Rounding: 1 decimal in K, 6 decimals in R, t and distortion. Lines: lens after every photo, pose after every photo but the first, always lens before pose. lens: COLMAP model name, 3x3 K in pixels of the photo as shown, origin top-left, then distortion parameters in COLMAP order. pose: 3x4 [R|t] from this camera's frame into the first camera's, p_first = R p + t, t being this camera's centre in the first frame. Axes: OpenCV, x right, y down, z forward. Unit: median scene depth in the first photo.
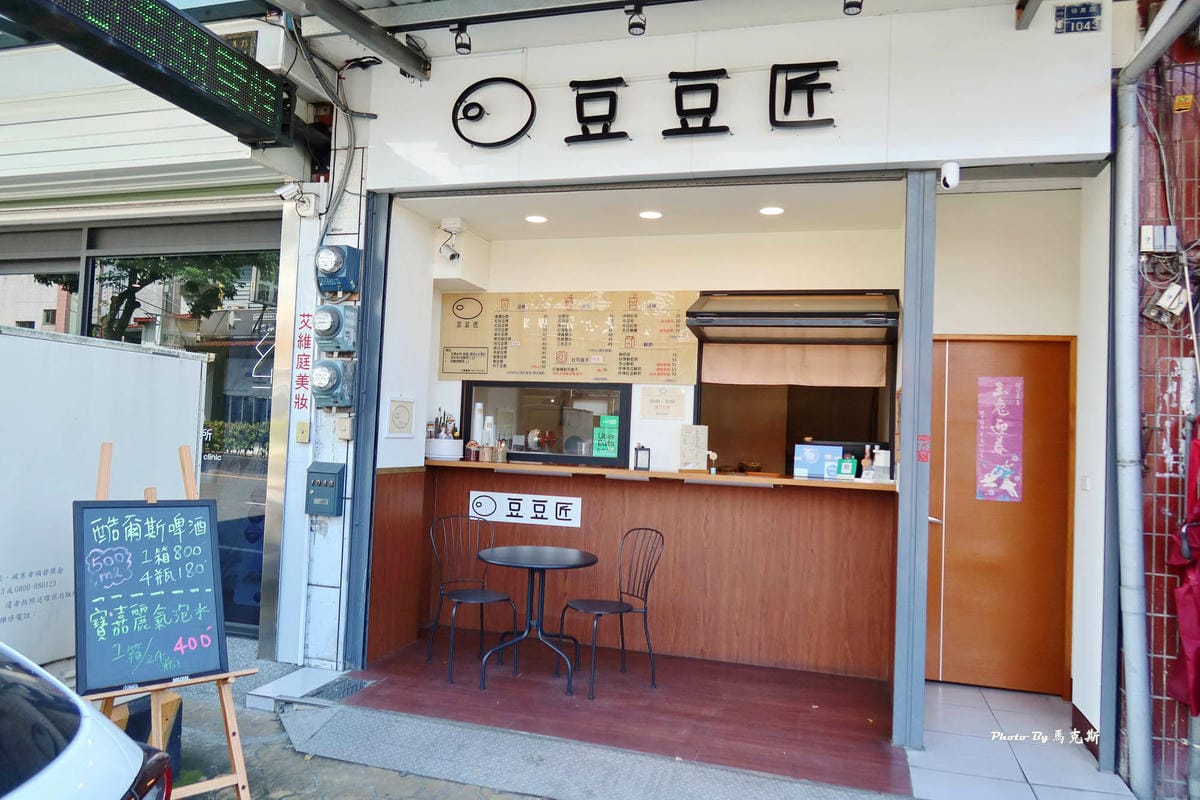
lens RADIAL K [[823.4, 0, 603.8], [0, 823.4, 398.0], [0, 0, 1]] dist [-0.008275, -0.000873]
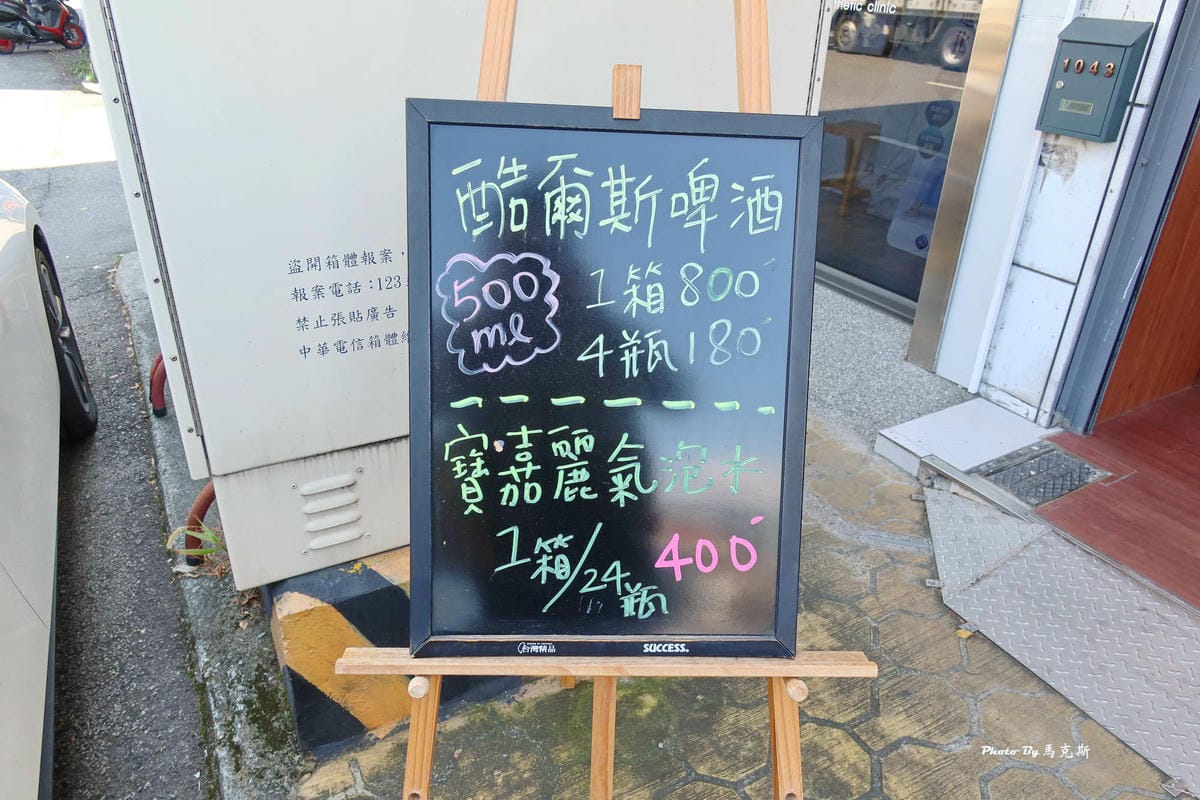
lens RADIAL K [[823.4, 0, 603.8], [0, 823.4, 398.0], [0, 0, 1]] dist [-0.008275, -0.000873]
pose [[0.722591, 0.302757, -0.621451, -0.192685], [0.029345, 0.884746, 0.465149, 0.044675], [0.690653, -0.354349, 0.630425, 0.443076]]
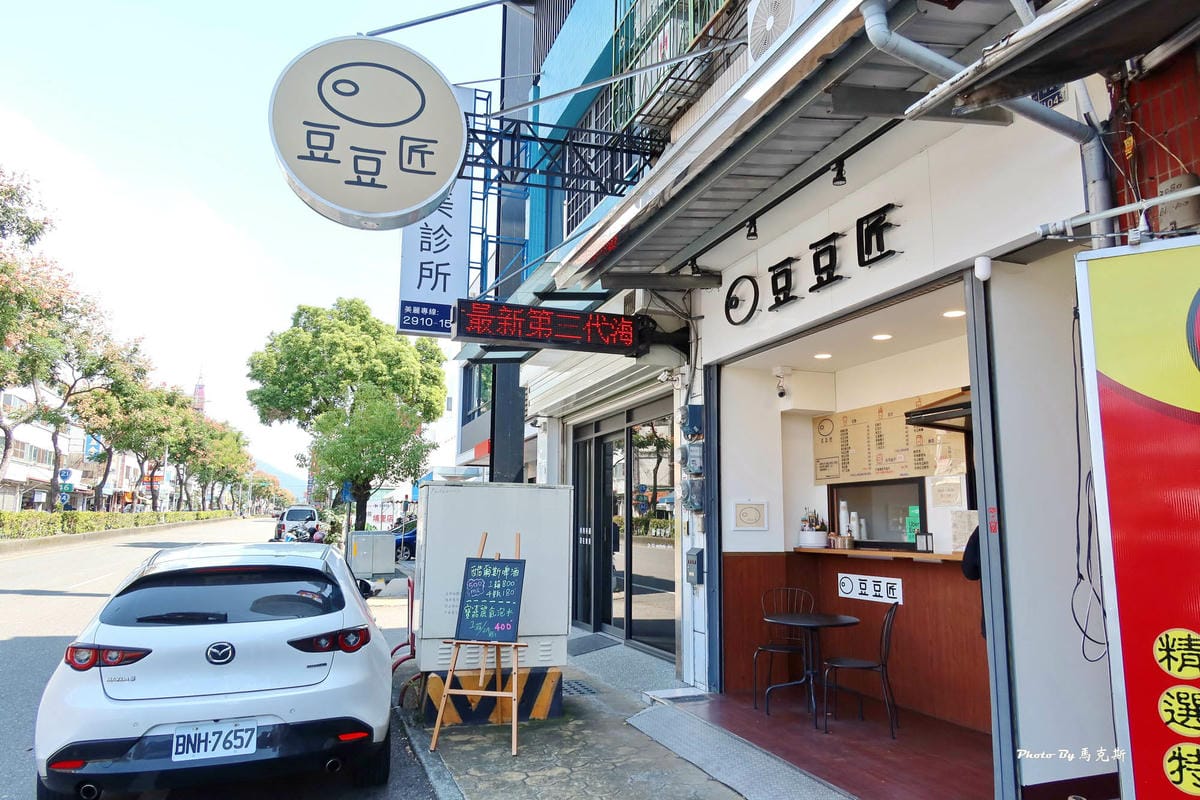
lens RADIAL K [[823.4, 0, 603.8], [0, 823.4, 398.0], [0, 0, 1]] dist [-0.008275, -0.000873]
pose [[0.587225, -0.159718, -0.793509, 0.812429], [0.051542, 0.985728, -0.160264, 0.040841], [0.807781, 0.053212, 0.587076, -0.036076]]
